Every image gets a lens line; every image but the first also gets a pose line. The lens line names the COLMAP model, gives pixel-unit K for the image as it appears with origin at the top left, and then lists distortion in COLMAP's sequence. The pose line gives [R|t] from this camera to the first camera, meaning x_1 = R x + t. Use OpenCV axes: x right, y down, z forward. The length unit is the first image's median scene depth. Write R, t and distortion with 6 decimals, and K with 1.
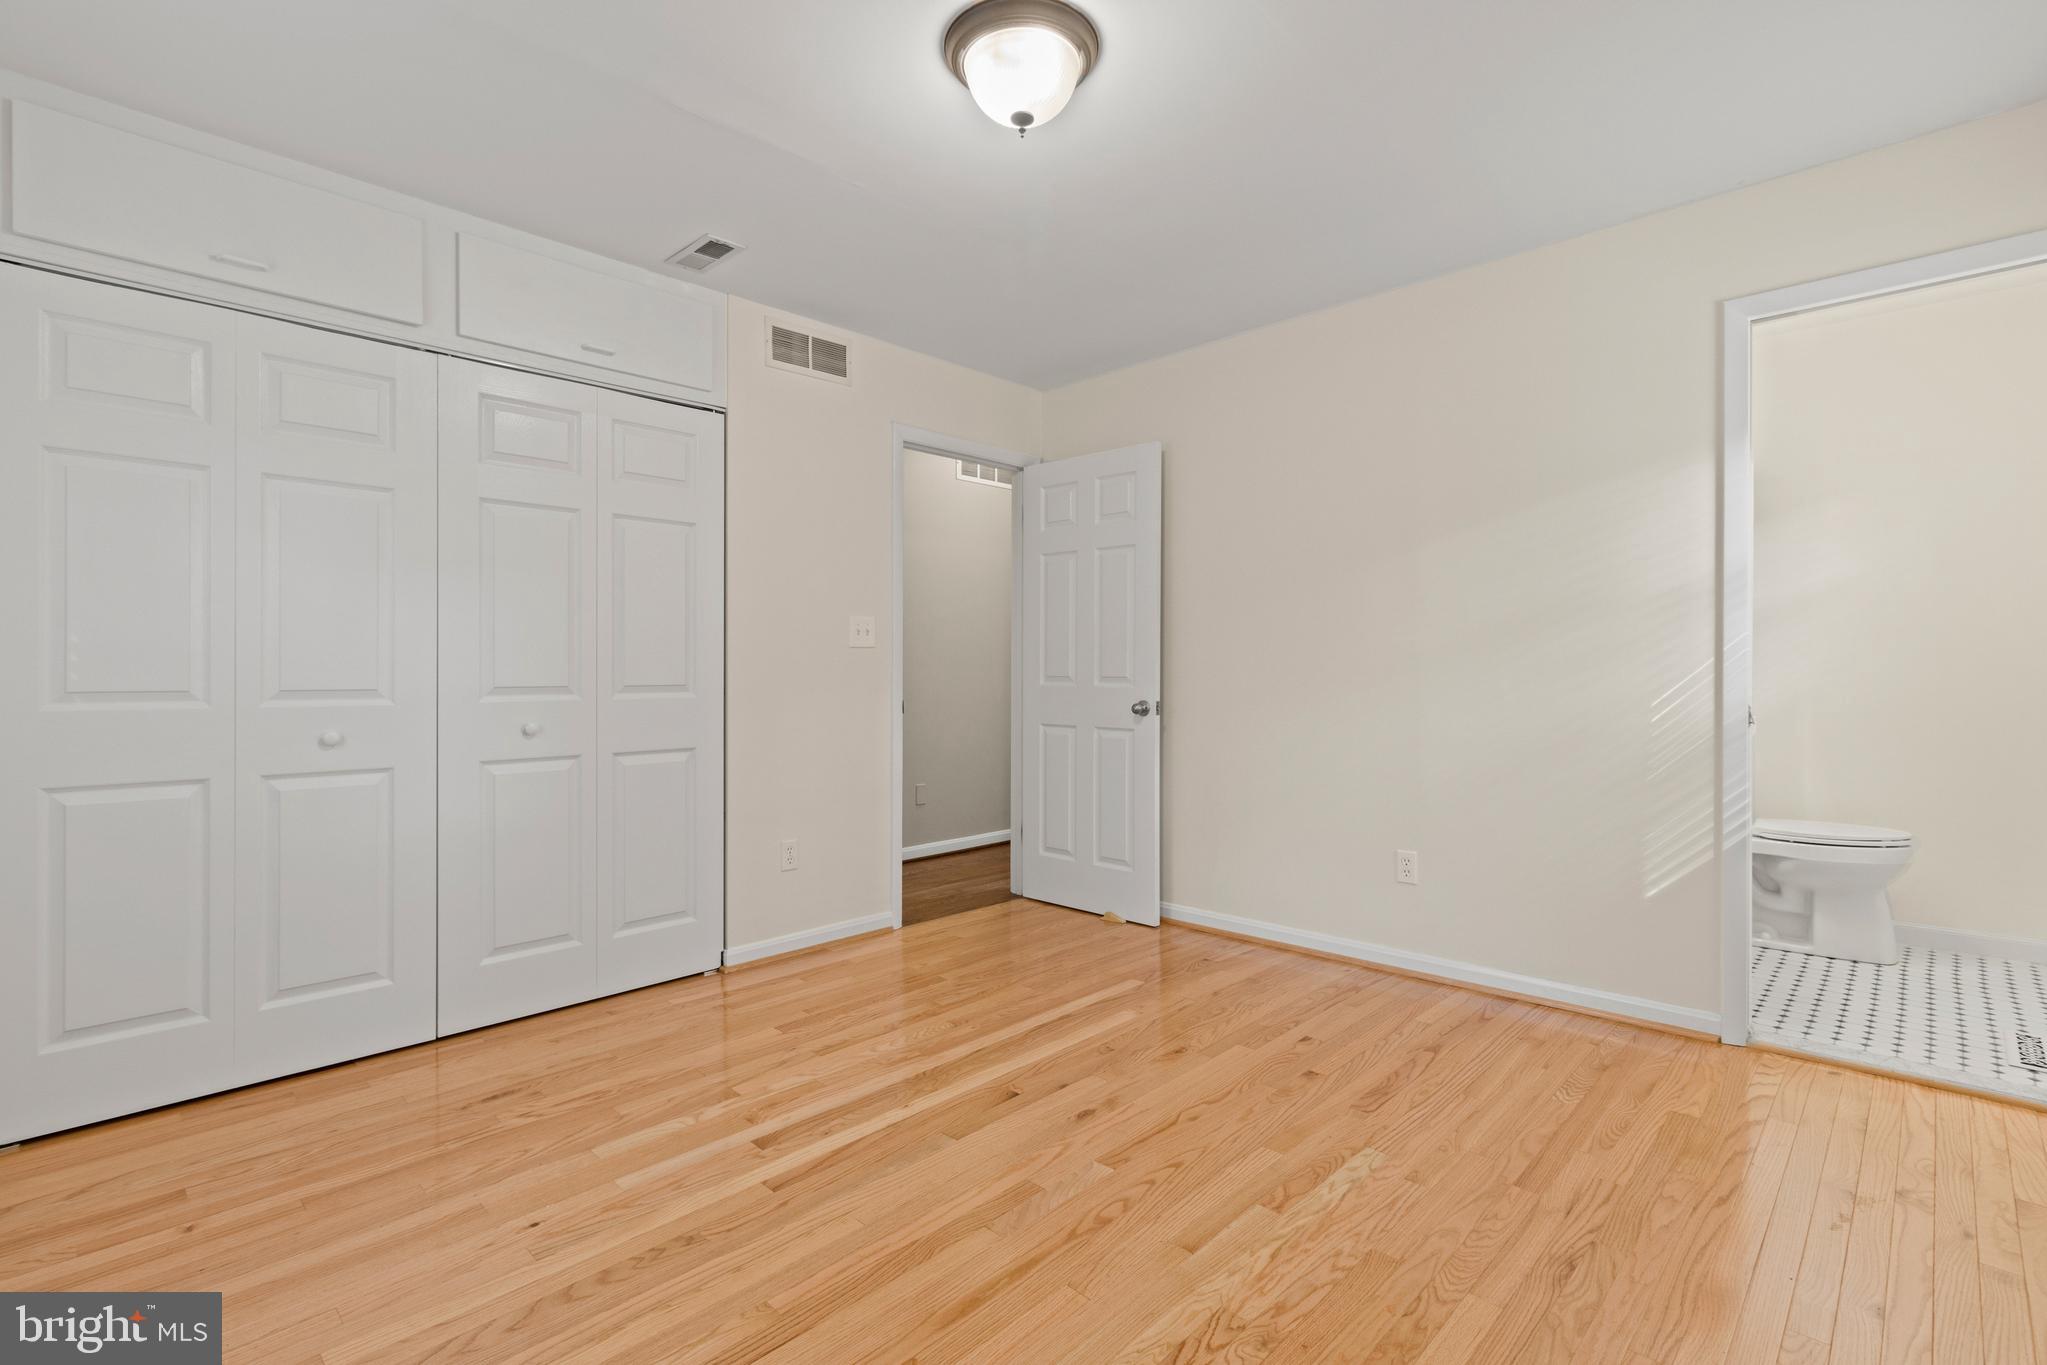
lens RADIAL K [[951.0, 0, 1024.2], [0, 951.0, 673.6], [0, 0, 1]] dist [0.001296, 0.000818]
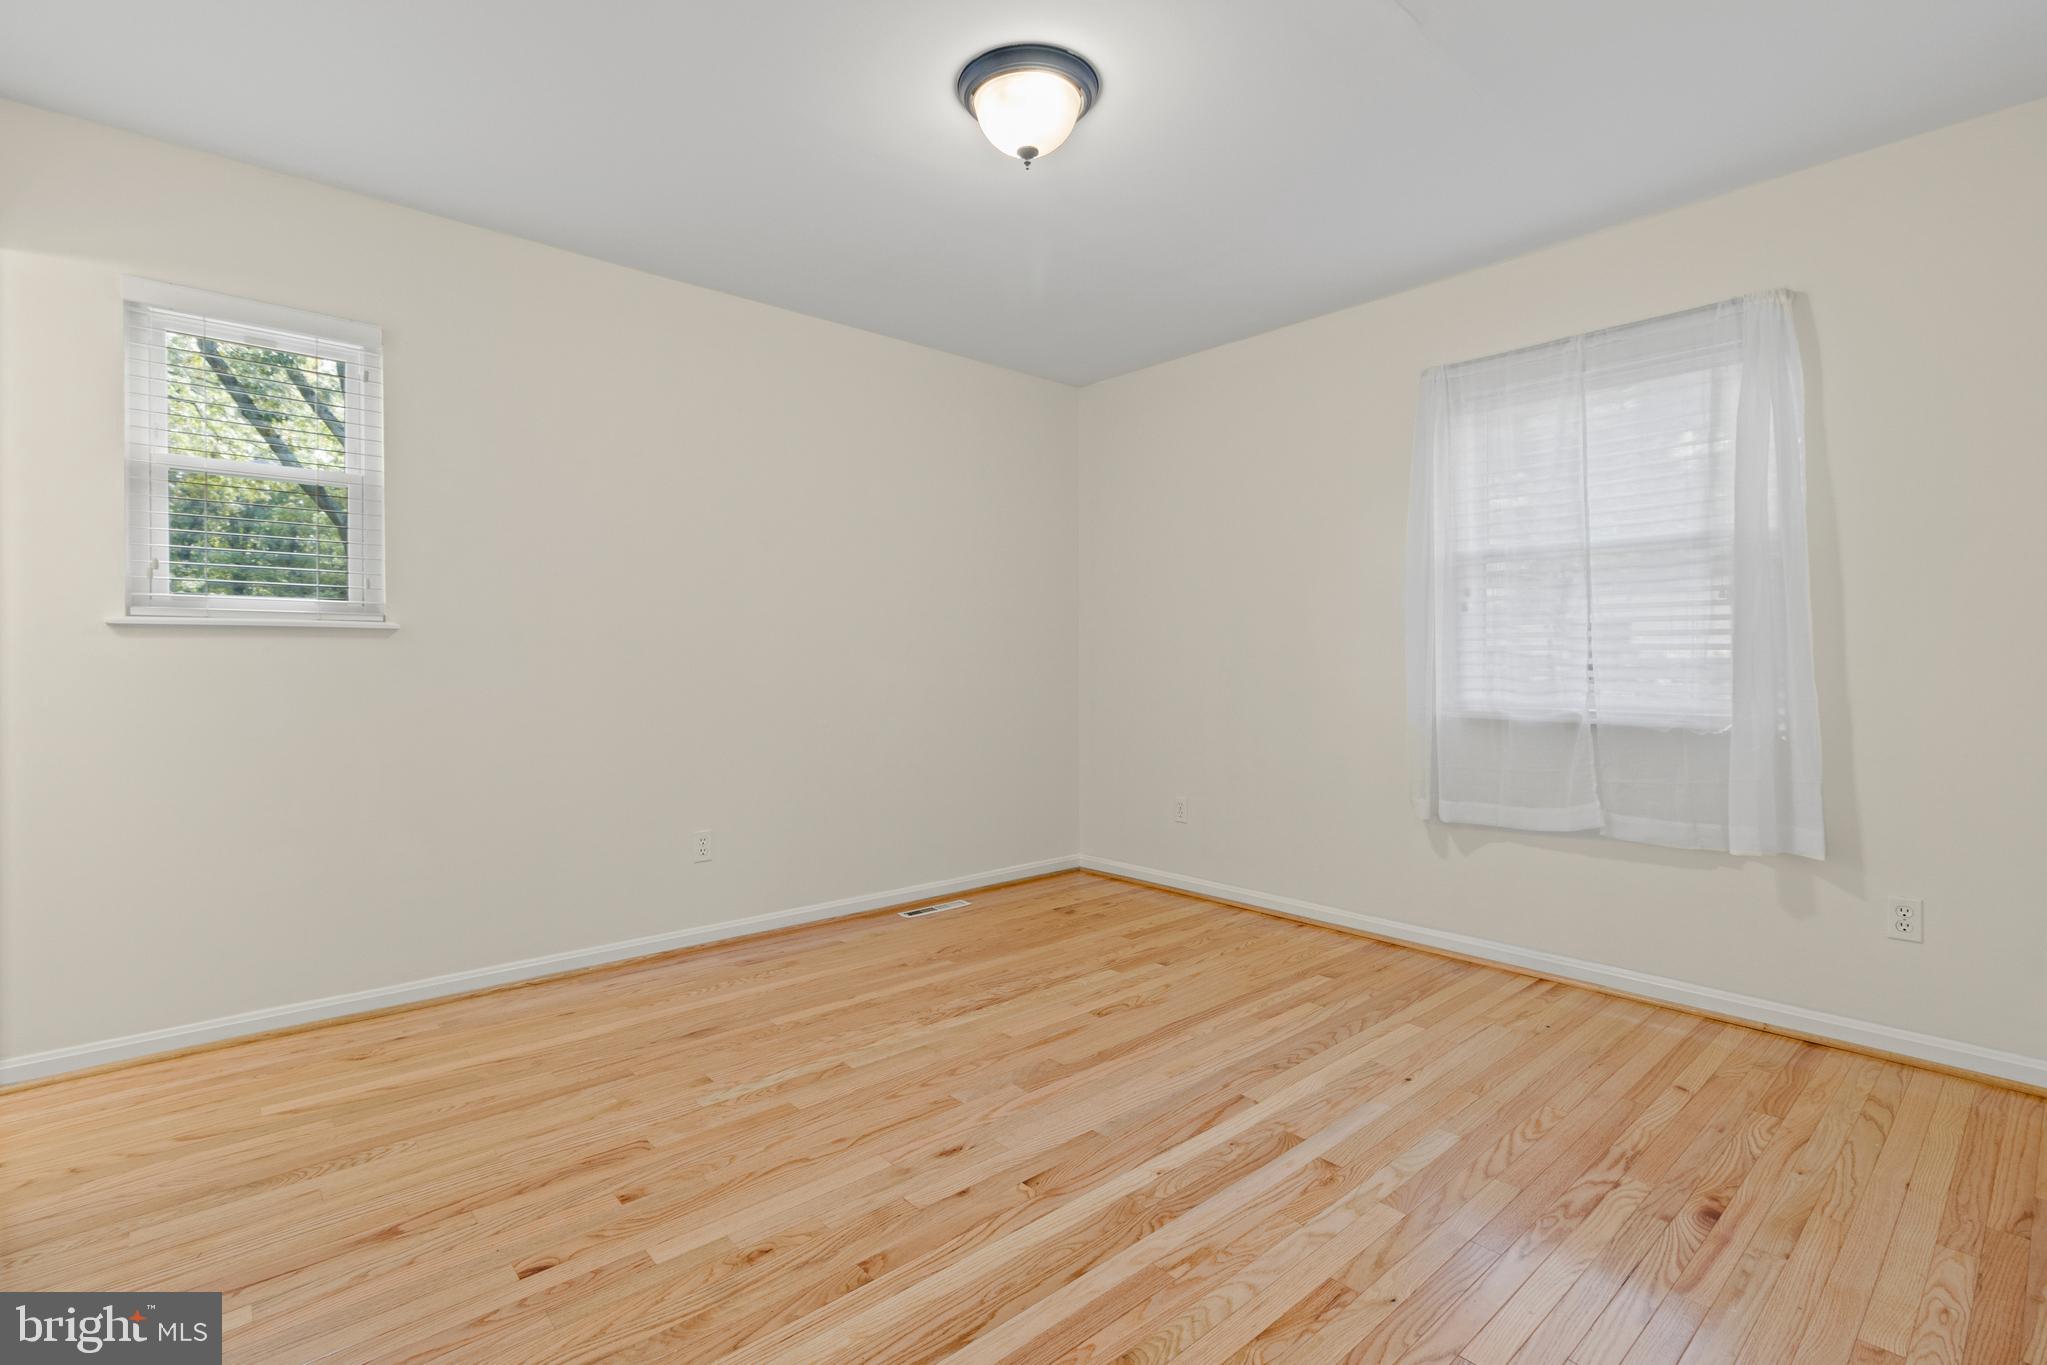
lens RADIAL K [[951.0, 0, 1022.8], [0, 951.0, 668.7], [0, 0, 1]] dist [0.001296, 0.000818]
pose [[-0.997122, 0.002177, 0.075785, -0.077582], [0.003395, 0.999867, 0.015949, -0.006380], [-0.075740, 0.016161, -0.996997, 2.067690]]
